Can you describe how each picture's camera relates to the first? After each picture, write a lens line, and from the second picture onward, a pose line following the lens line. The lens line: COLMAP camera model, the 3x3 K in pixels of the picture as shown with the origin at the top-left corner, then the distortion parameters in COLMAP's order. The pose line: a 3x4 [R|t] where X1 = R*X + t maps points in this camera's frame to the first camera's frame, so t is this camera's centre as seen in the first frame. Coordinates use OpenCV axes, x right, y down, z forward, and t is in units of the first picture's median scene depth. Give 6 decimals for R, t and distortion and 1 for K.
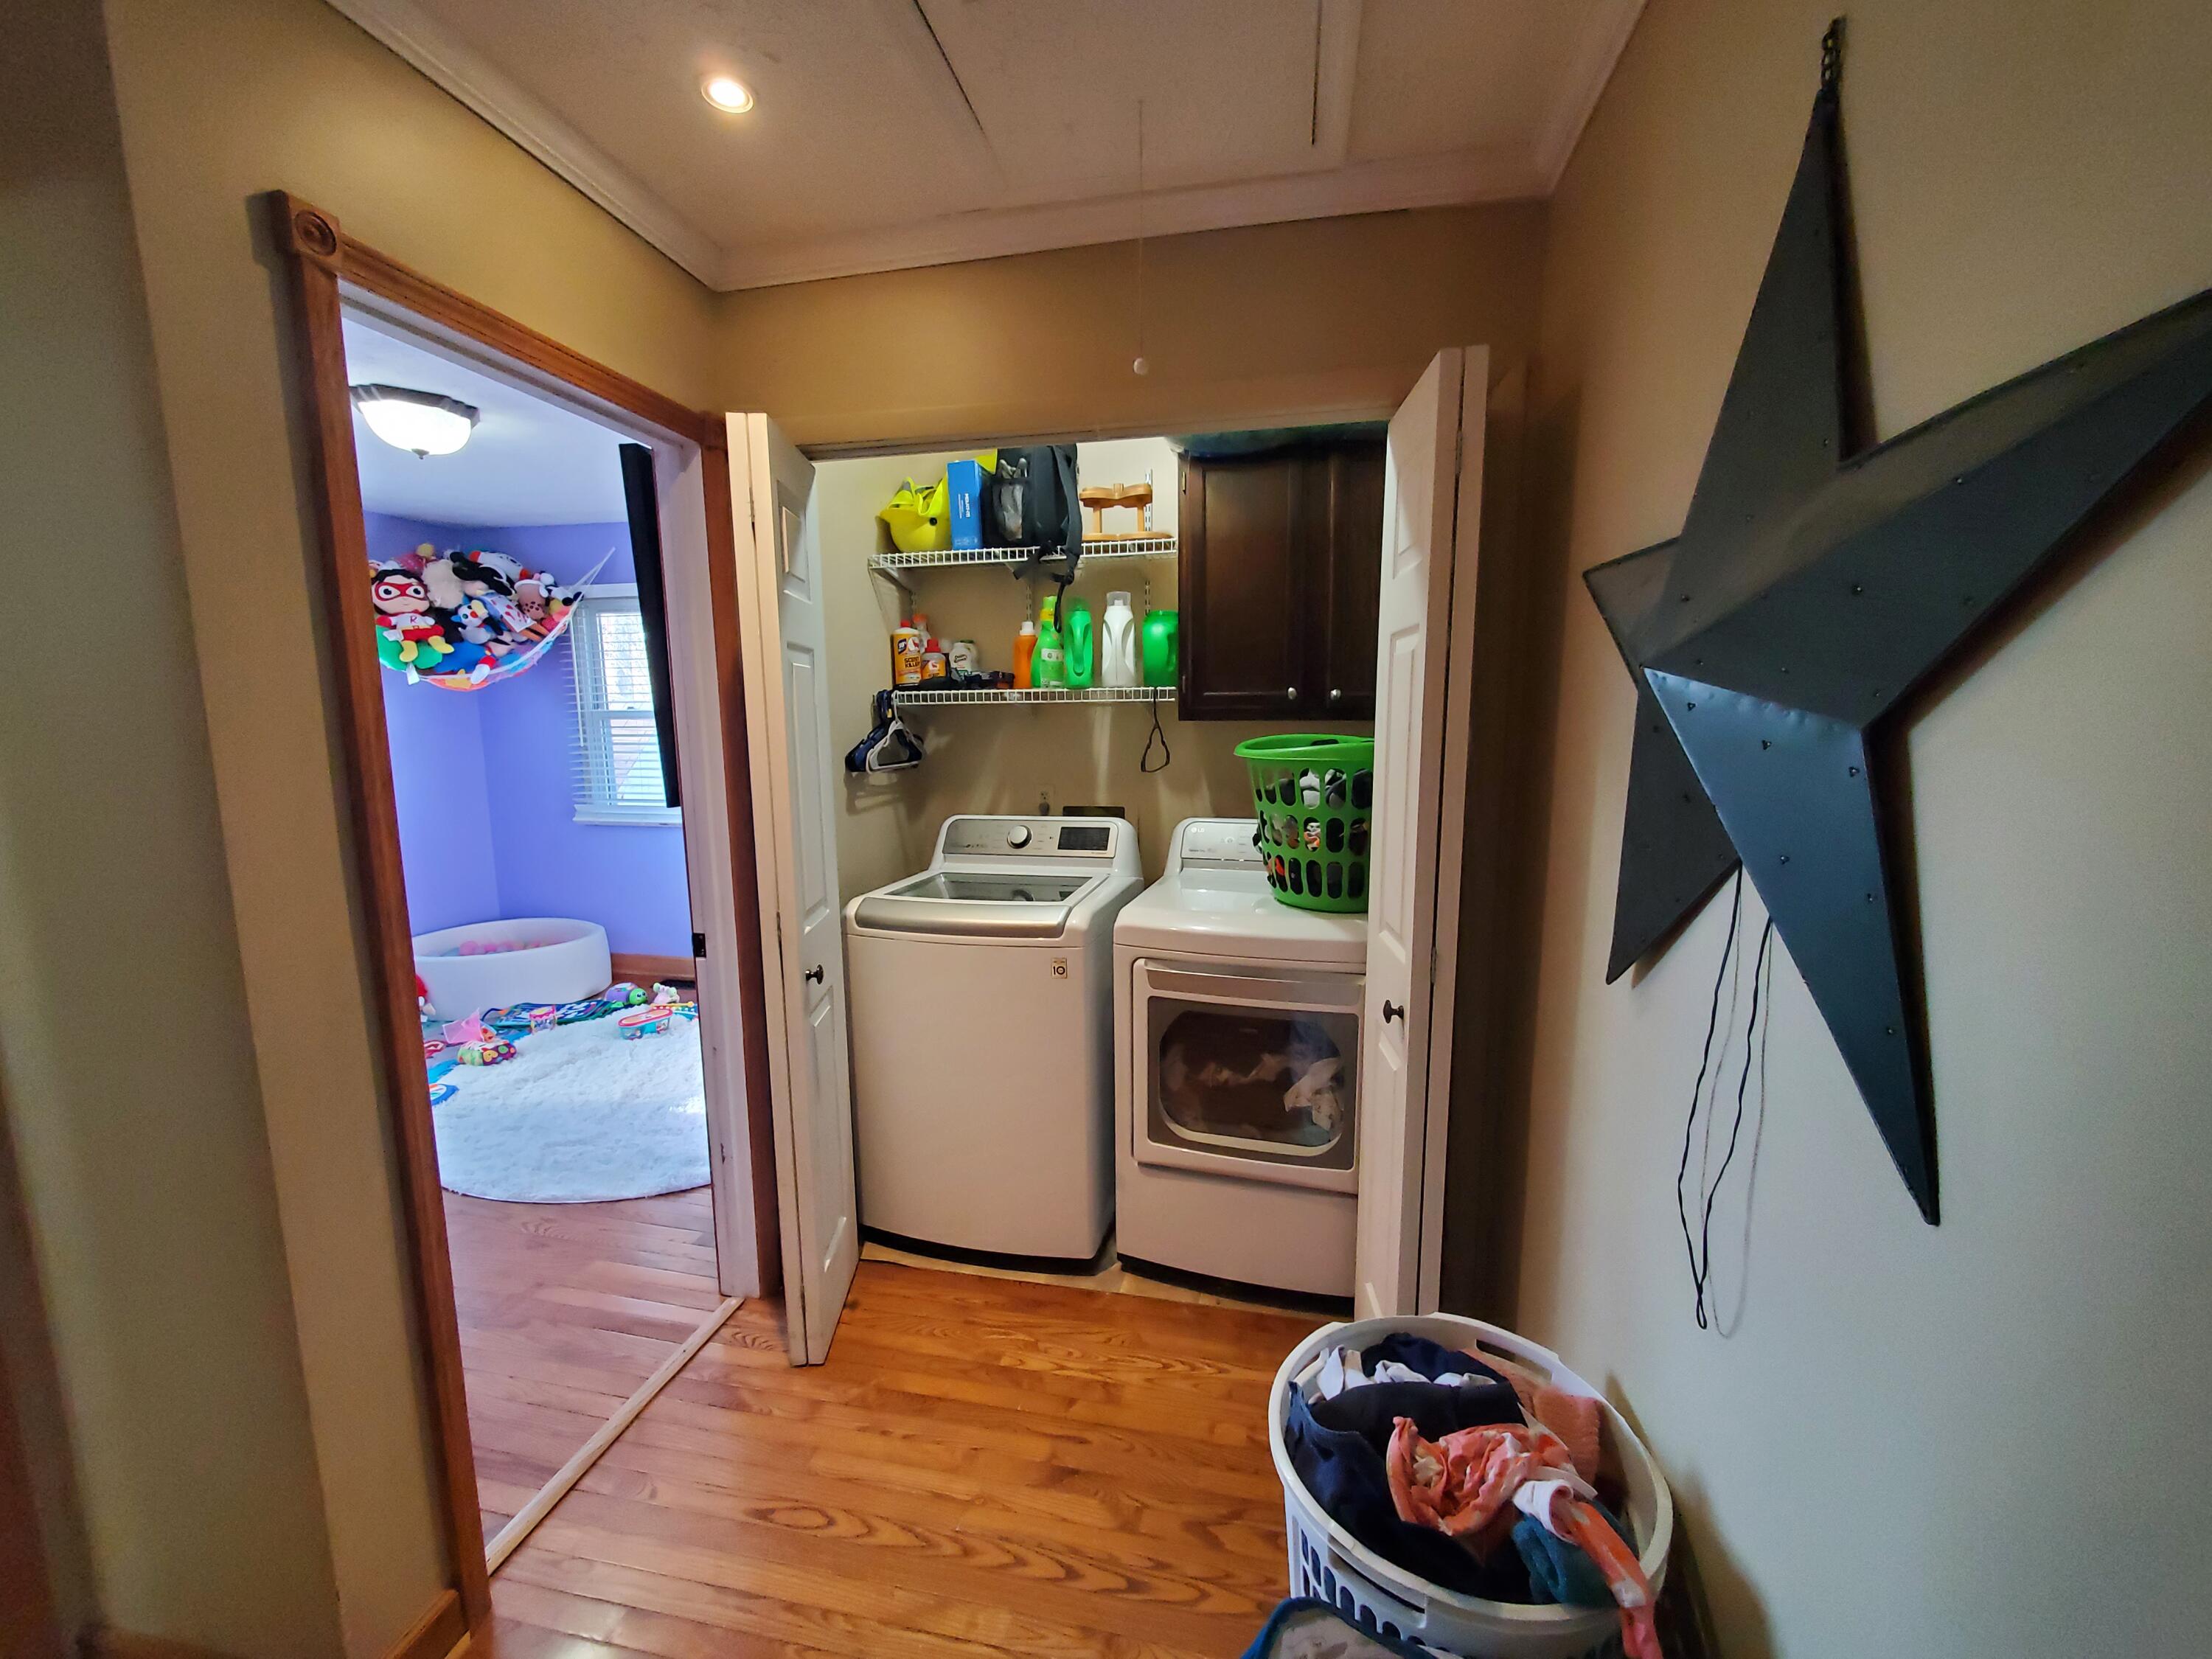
lens RADIAL K [[875.5, 0, 1106.0], [0, 875.5, 835.5], [0, 0, 1]] dist [-0.000466, -0.000022]
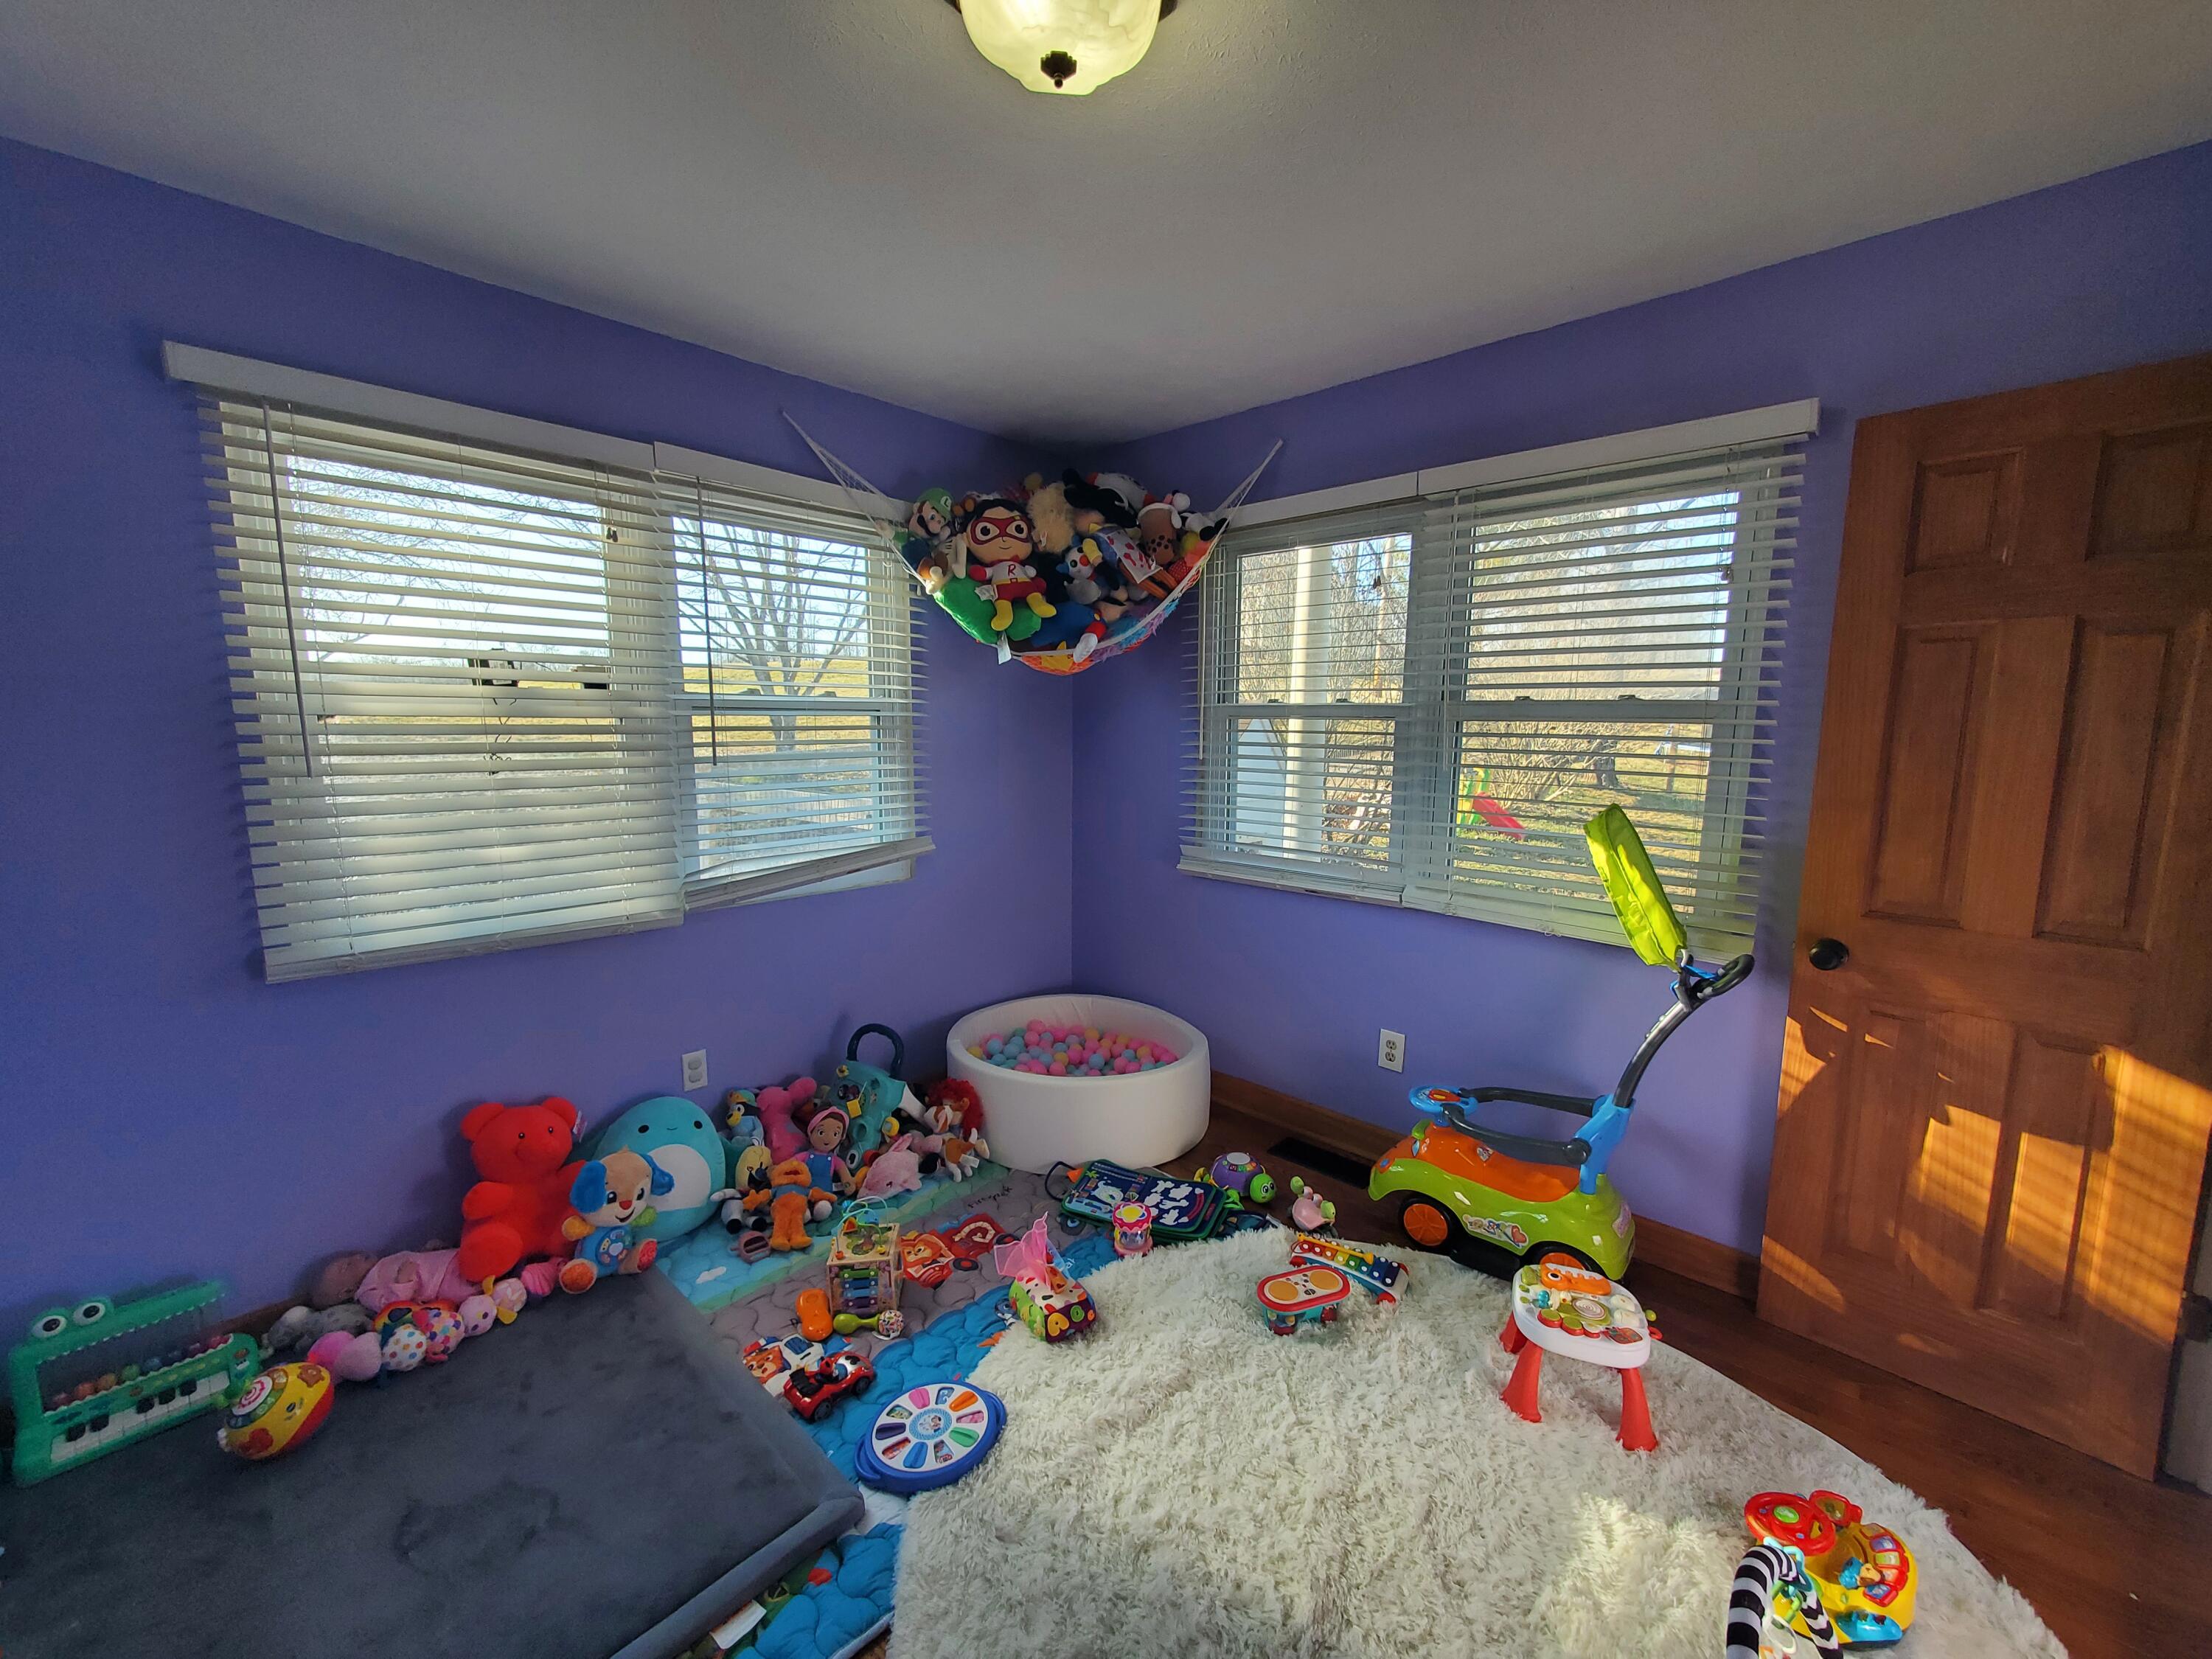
lens RADIAL K [[875.5, 0, 1108.1], [0, 875.5, 826.4], [0, 0, 1]] dist [-0.000466, -0.000022]
pose [[0.852568, 0.079524, -0.516530, -0.346262], [-0.083425, 0.996390, 0.015703, -0.061914], [0.515915, 0.029704, 0.856125, 0.444061]]
